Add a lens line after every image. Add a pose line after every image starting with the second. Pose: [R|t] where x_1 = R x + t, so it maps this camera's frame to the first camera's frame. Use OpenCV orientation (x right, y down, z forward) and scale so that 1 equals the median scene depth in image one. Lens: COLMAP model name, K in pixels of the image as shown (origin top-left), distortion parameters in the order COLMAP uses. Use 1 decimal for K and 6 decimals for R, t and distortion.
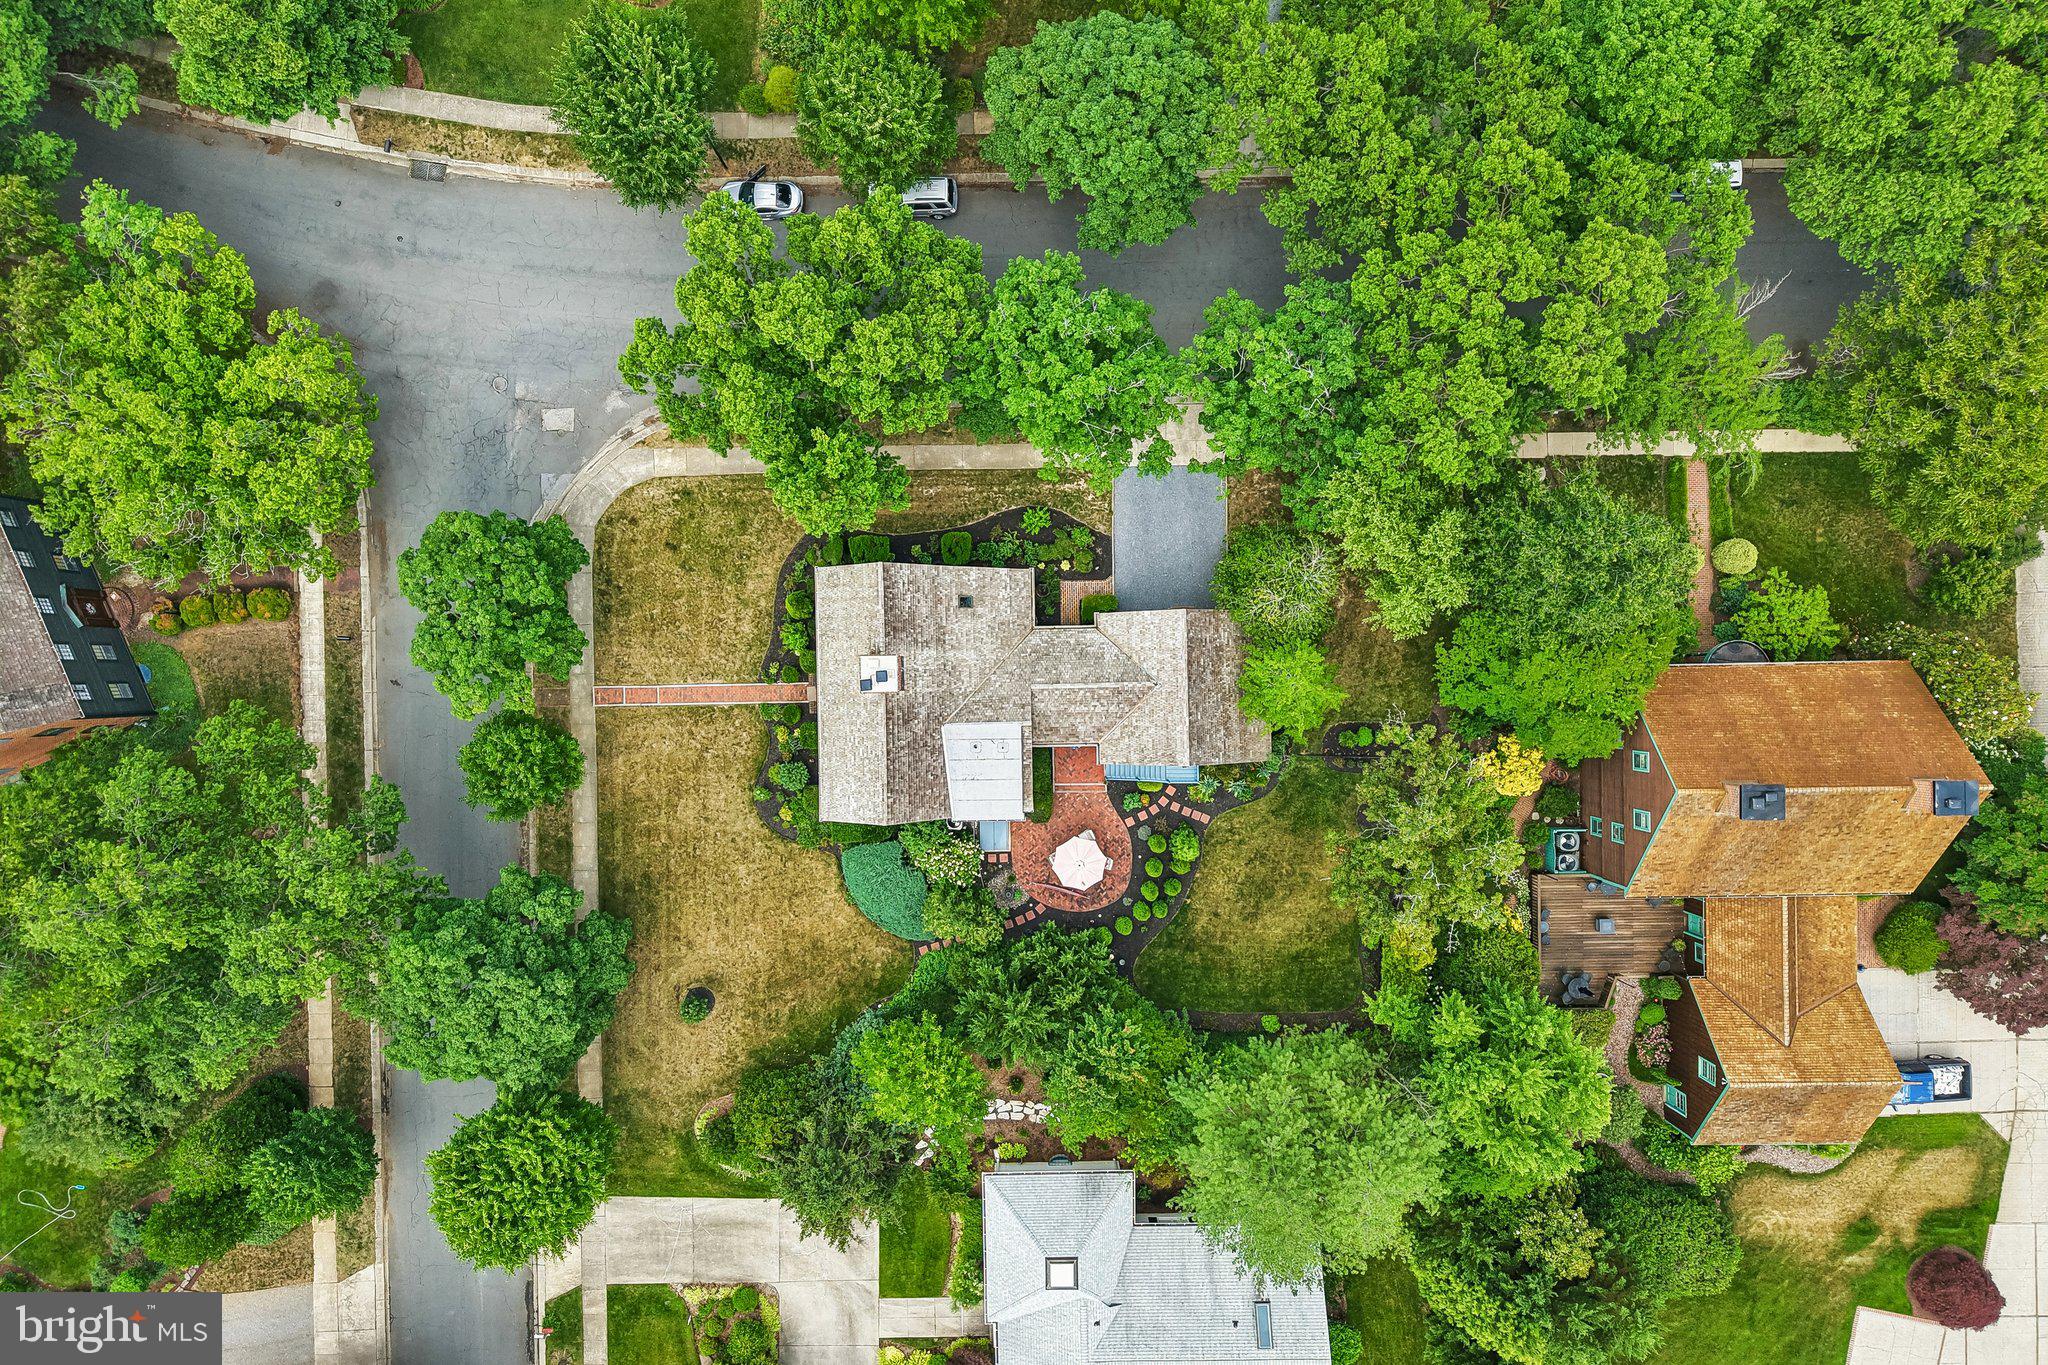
lens RADIAL K [[1363.0, 0, 1028.2], [0, 1363.0, 674.0], [0, 0, 1]] dist [0.033911, -0.024340]
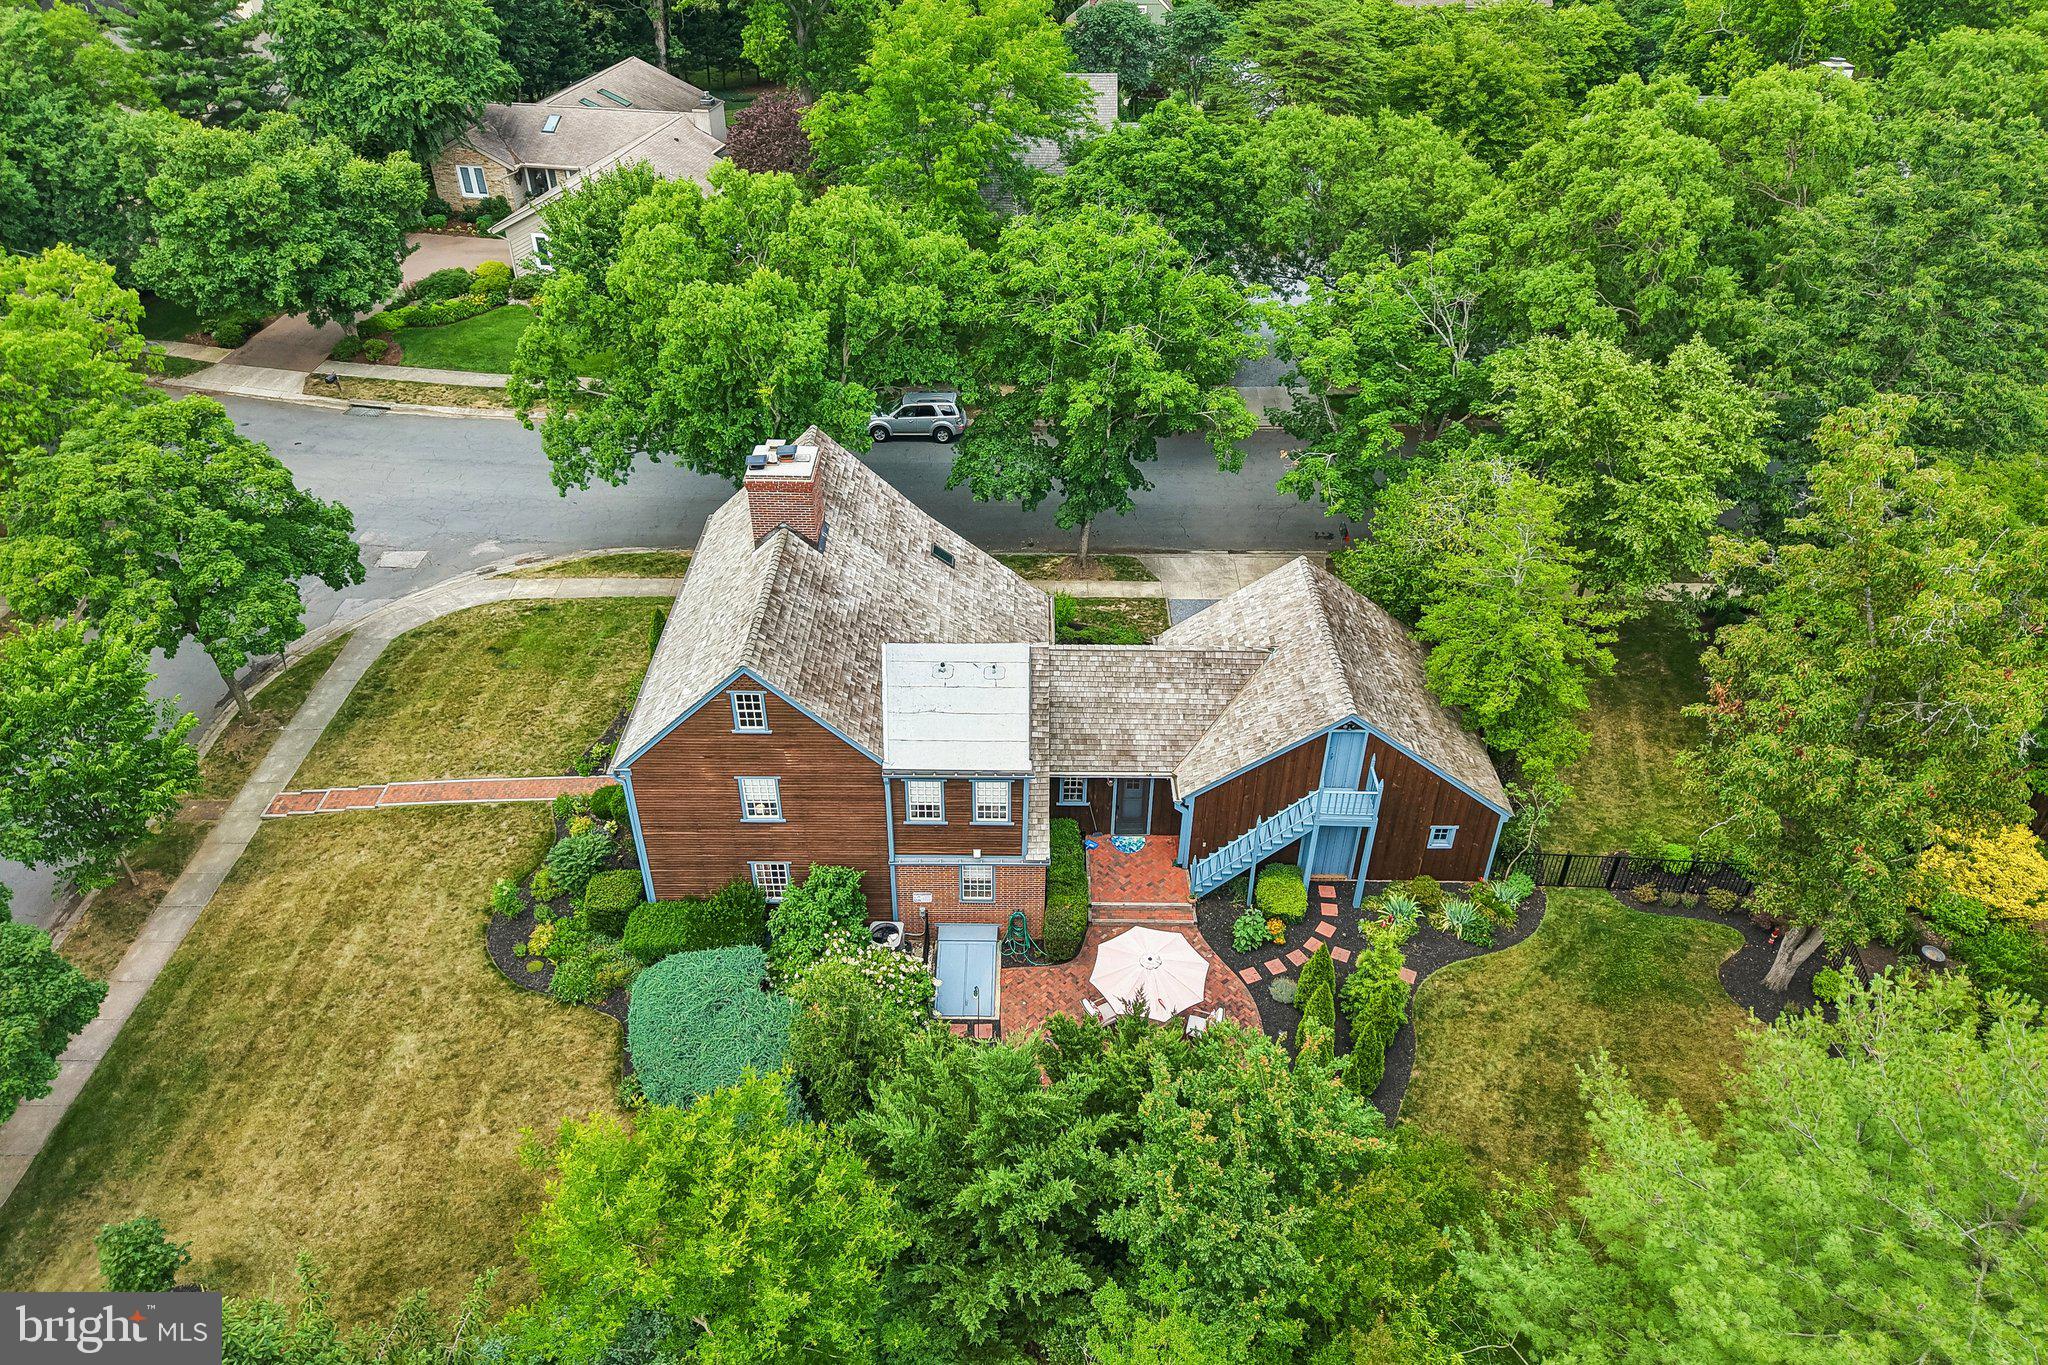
lens RADIAL K [[1363.0, 0, 1027.3], [0, 1363.0, 678.0], [0, 0, 1]] dist [0.033911, -0.024340]
pose [[0.999756, 0.014000, -0.017098, 0.003063], [-0.022055, 0.583686, -0.811680, 0.445841], [-0.001384, 0.811859, 0.583853, 0.643554]]
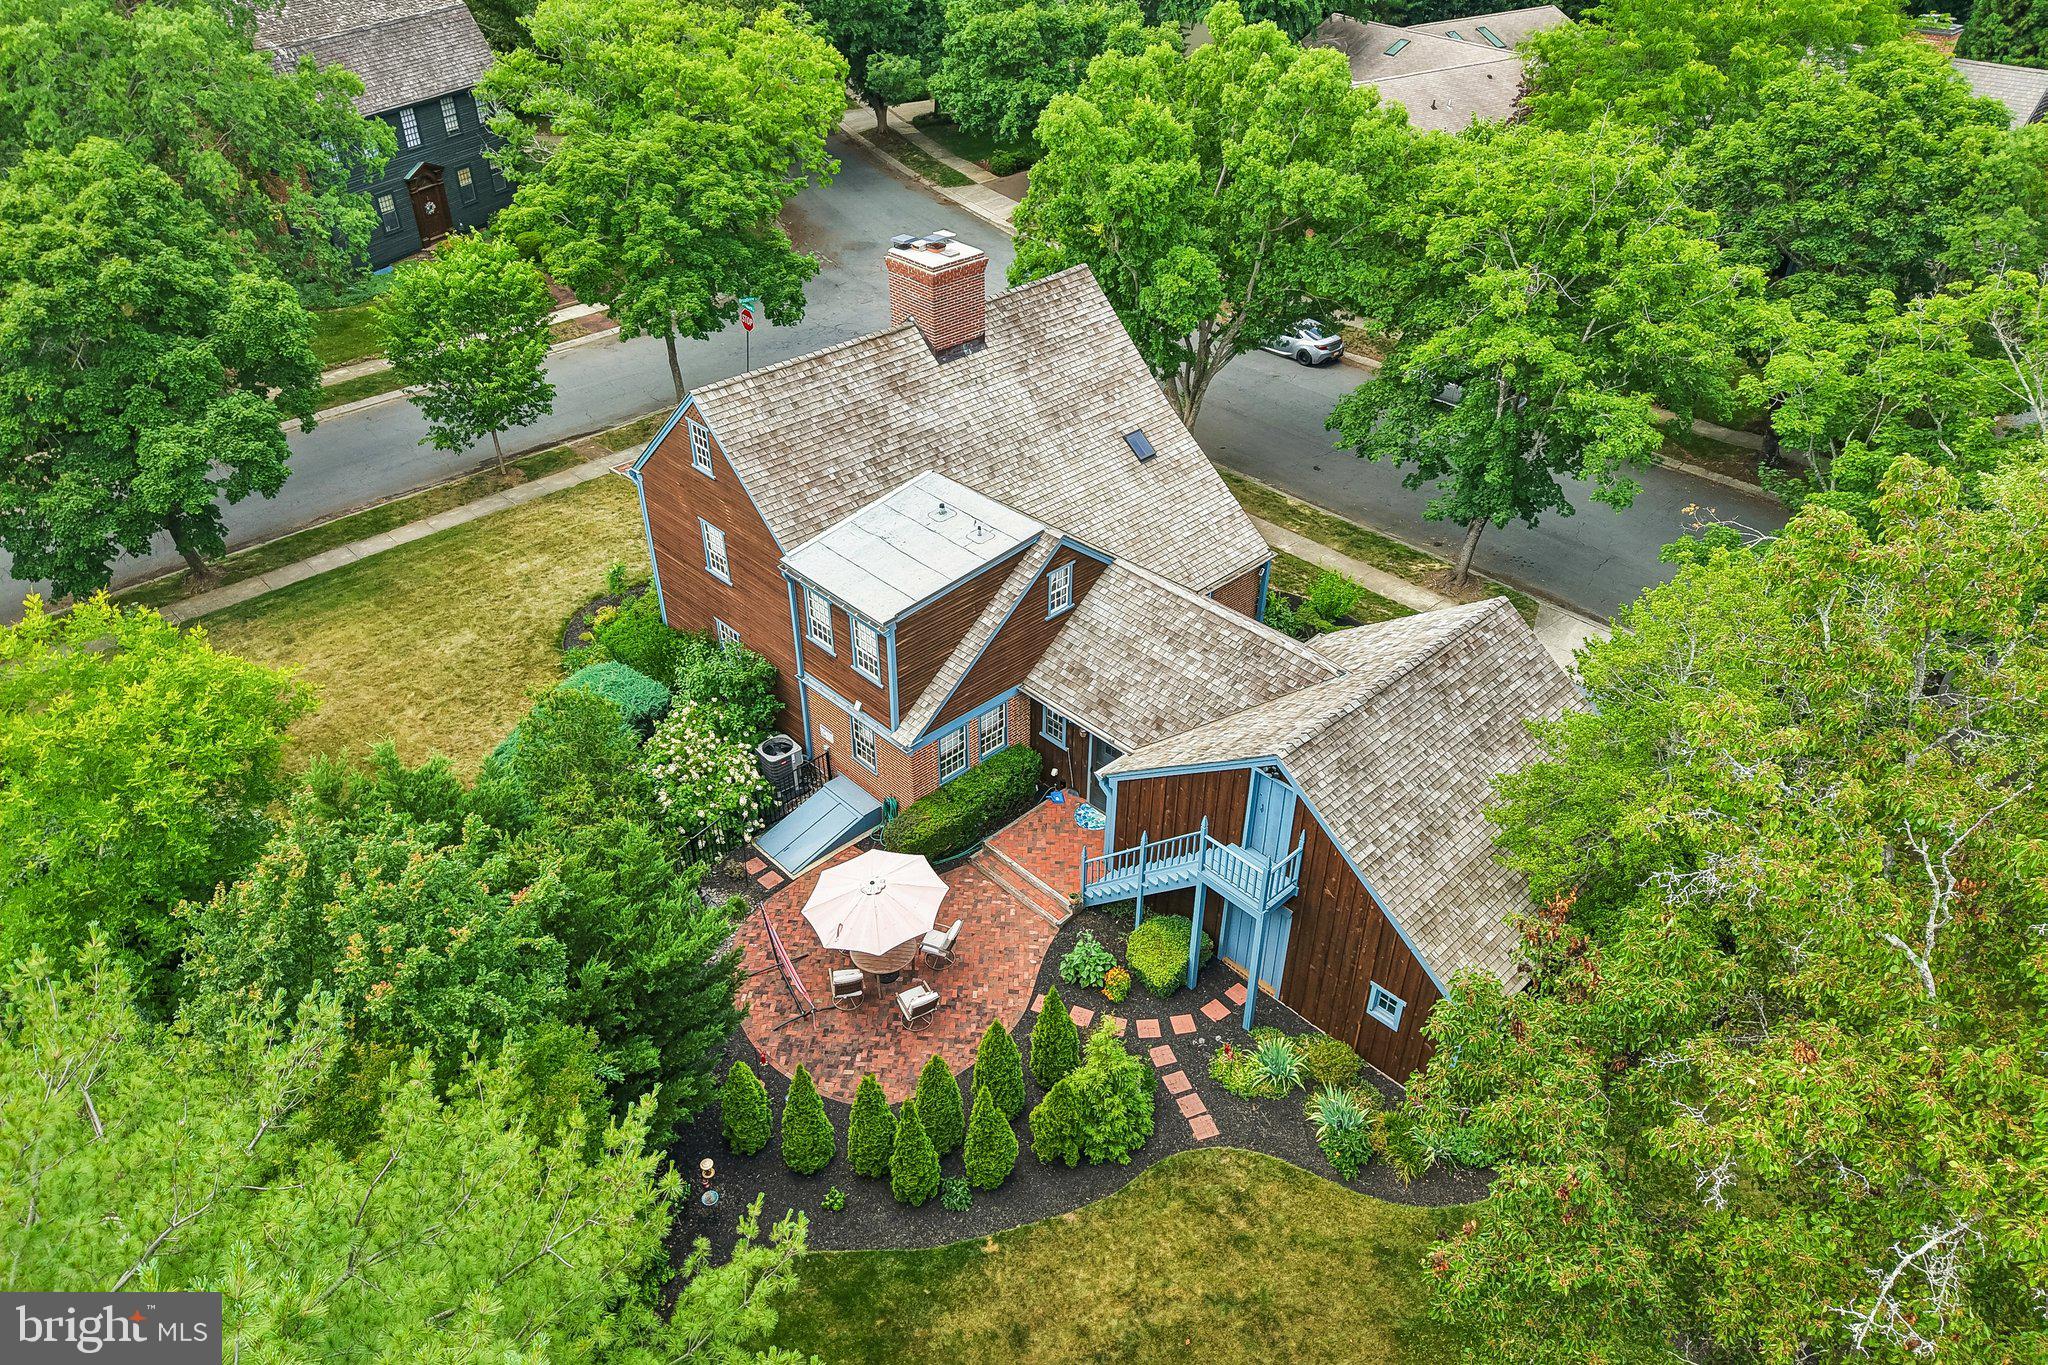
lens RADIAL K [[1363.0, 0, 1030.1], [0, 1363.0, 686.4], [0, 0, 1]] dist [0.033911, -0.024340]
pose [[0.683575, 0.422527, -0.595143, 0.261168], [-0.729872, 0.391930, -0.560069, 0.290664], [-0.003390, 0.817228, 0.576305, 0.723559]]
